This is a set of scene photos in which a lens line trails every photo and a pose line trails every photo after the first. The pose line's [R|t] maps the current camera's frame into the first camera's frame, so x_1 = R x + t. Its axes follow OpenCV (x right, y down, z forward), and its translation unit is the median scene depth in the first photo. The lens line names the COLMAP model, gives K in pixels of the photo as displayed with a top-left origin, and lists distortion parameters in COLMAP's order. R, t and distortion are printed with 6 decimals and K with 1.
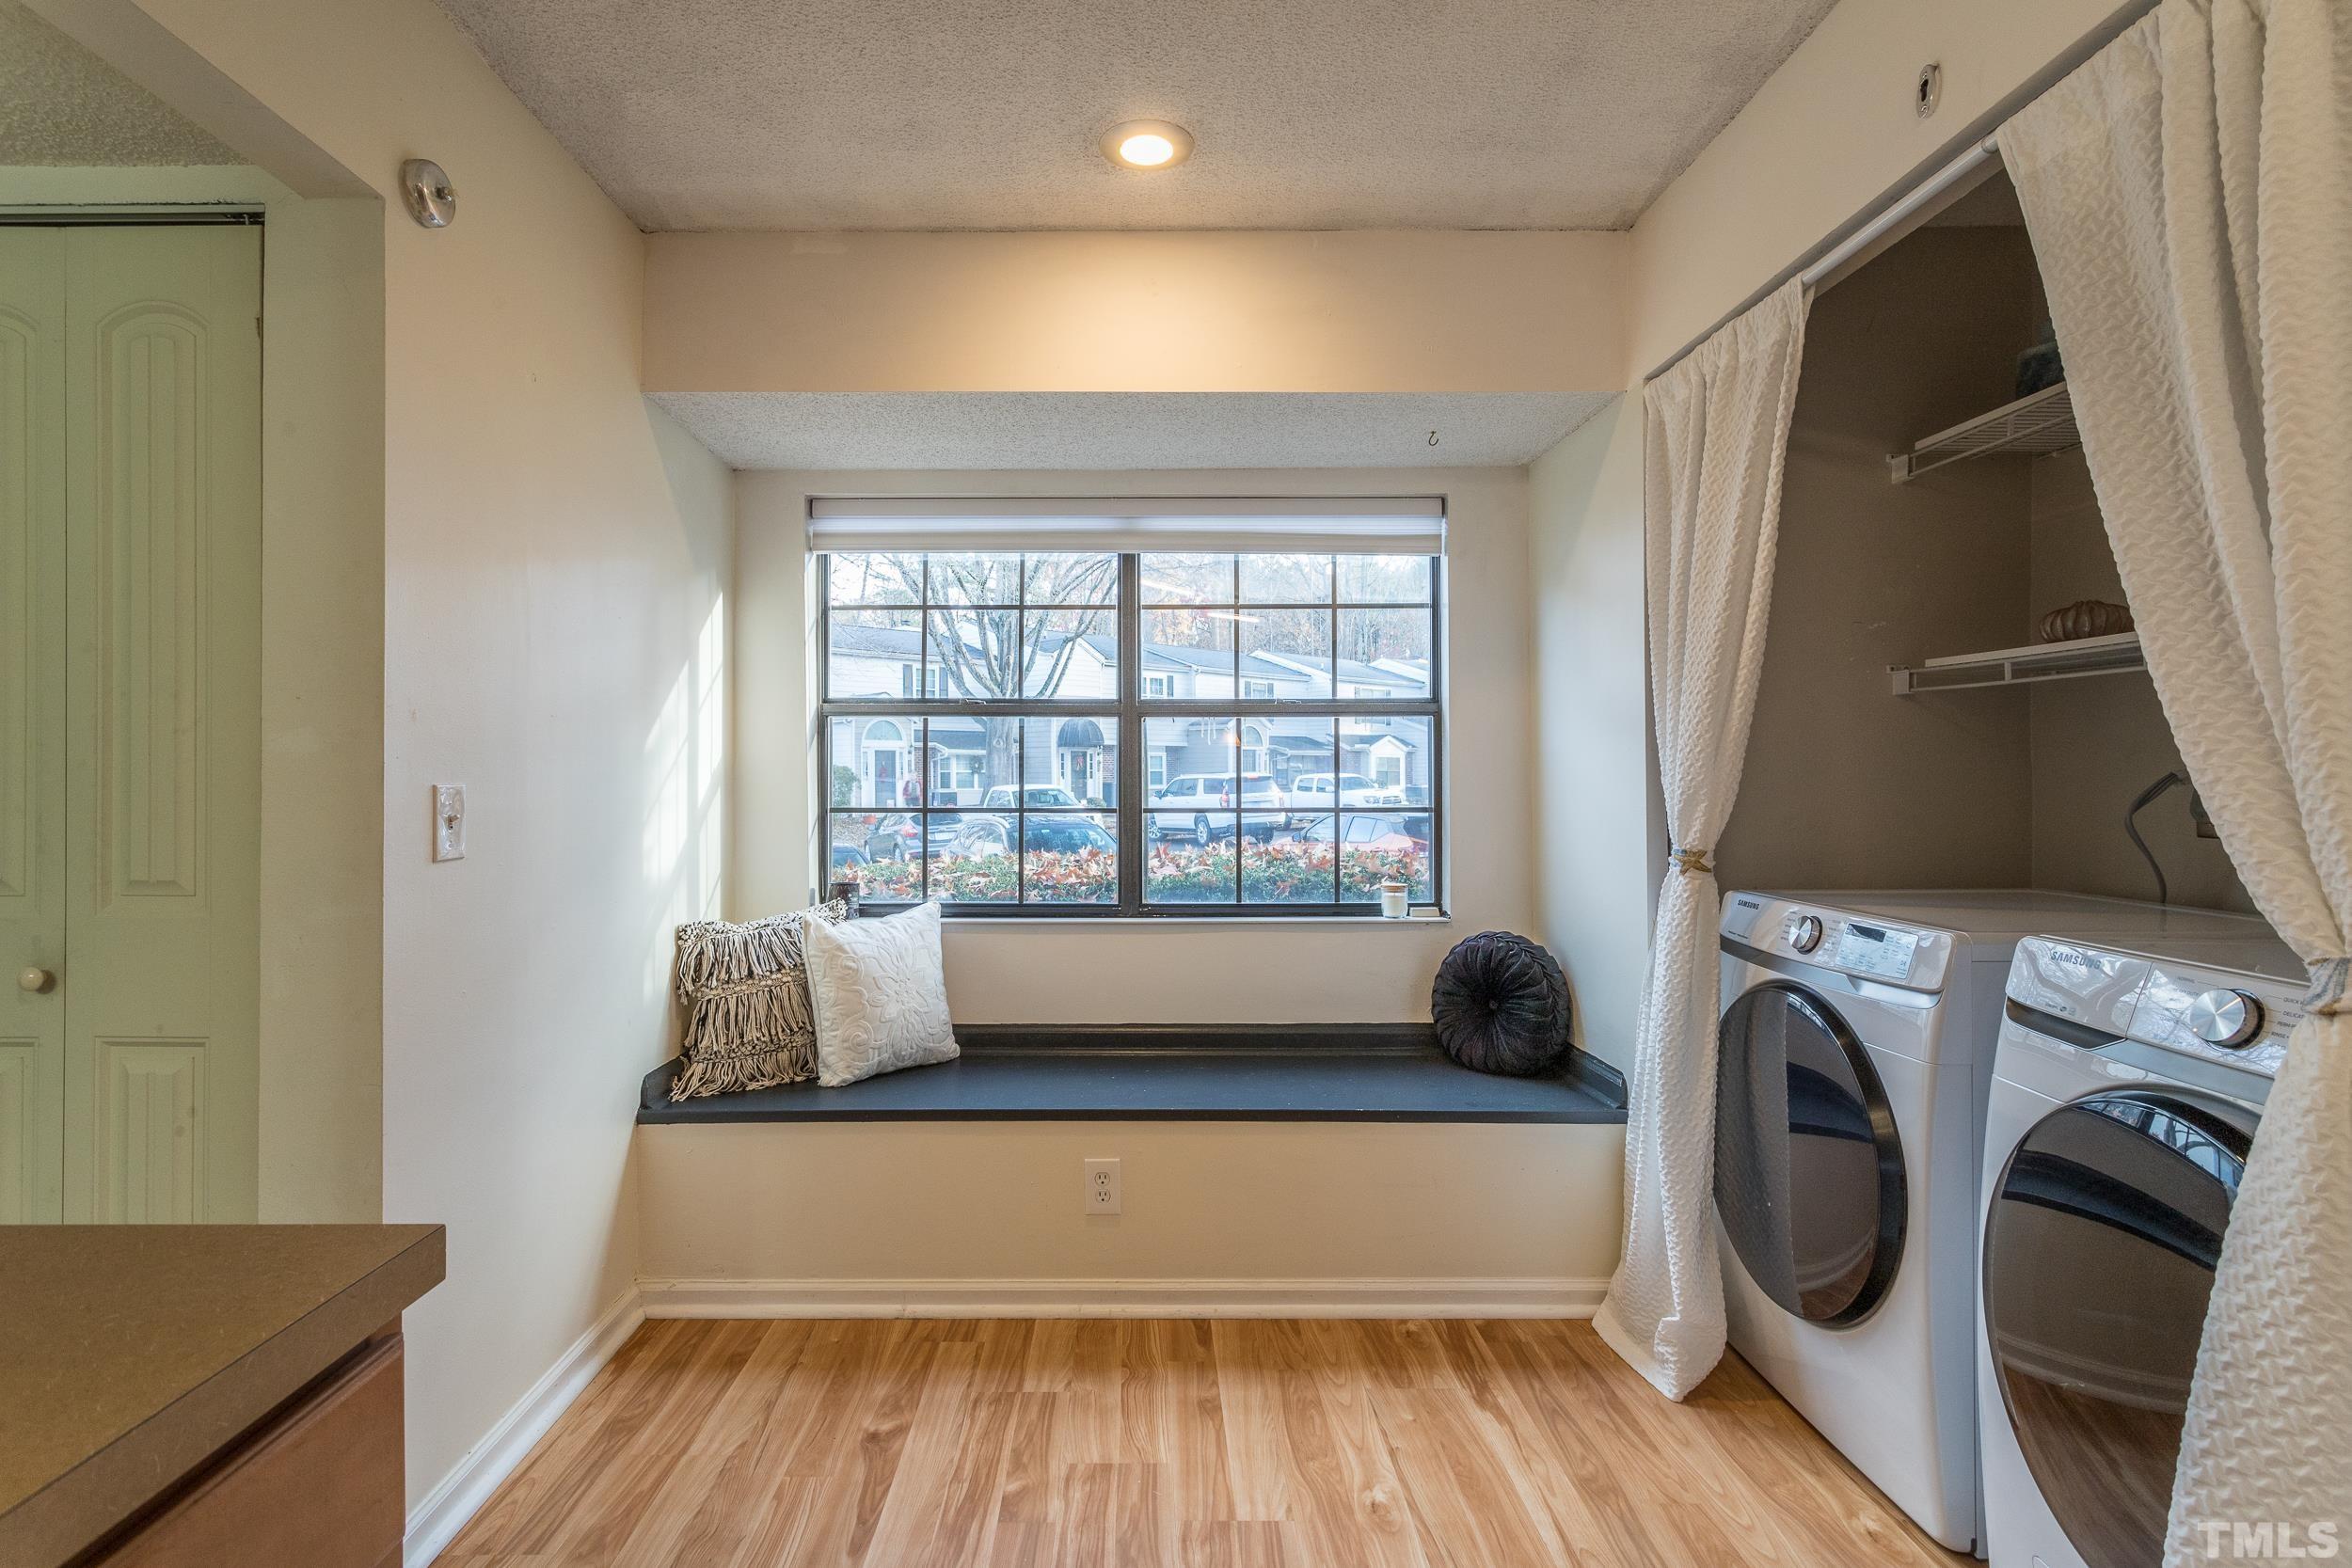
lens RADIAL K [[1088.5, 0, 1168.5], [0, 1088.5, 776.2], [0, 0, 1]] dist [-0.000445, 0.000014]
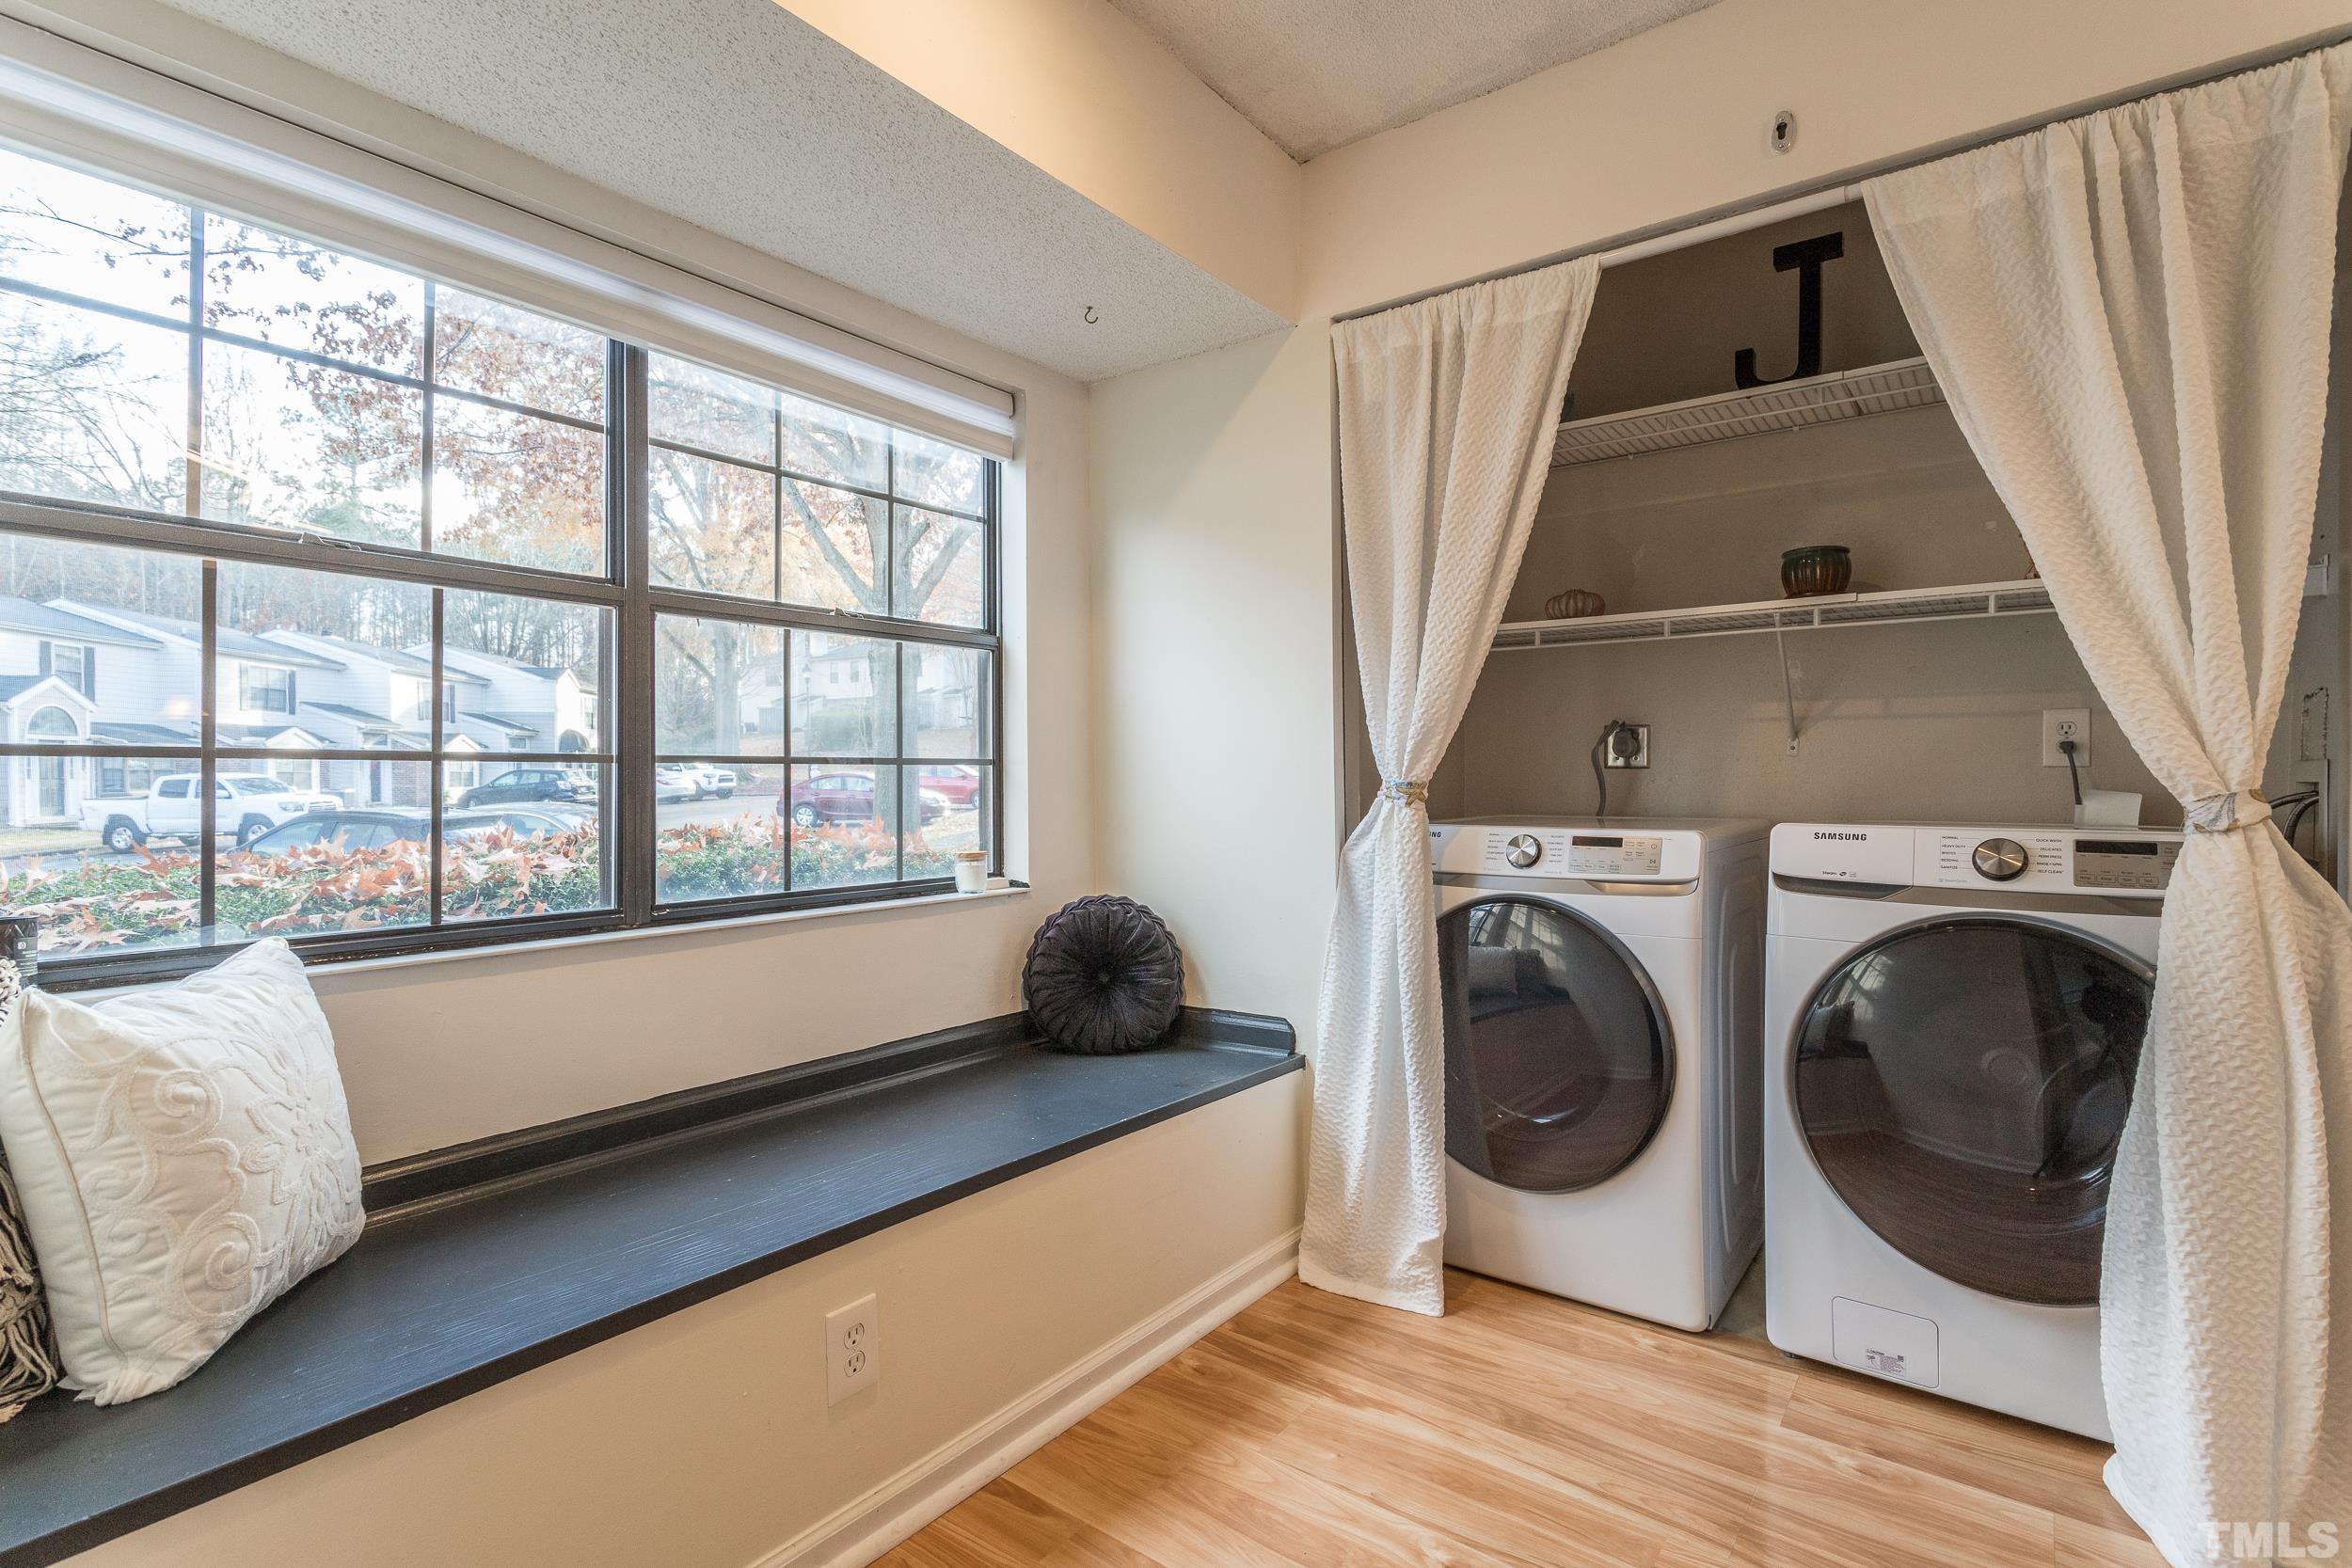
lens RADIAL K [[1088.5, 0, 1168.5], [0, 1088.5, 776.2], [0, 0, 1]] dist [-0.000445, 0.000014]
pose [[0.630016, -0.002604, 0.776577, -0.429137], [0.002330, 0.999996, 0.001463, 0.054987], [-0.776578, 0.000887, 0.630020, 0.482166]]
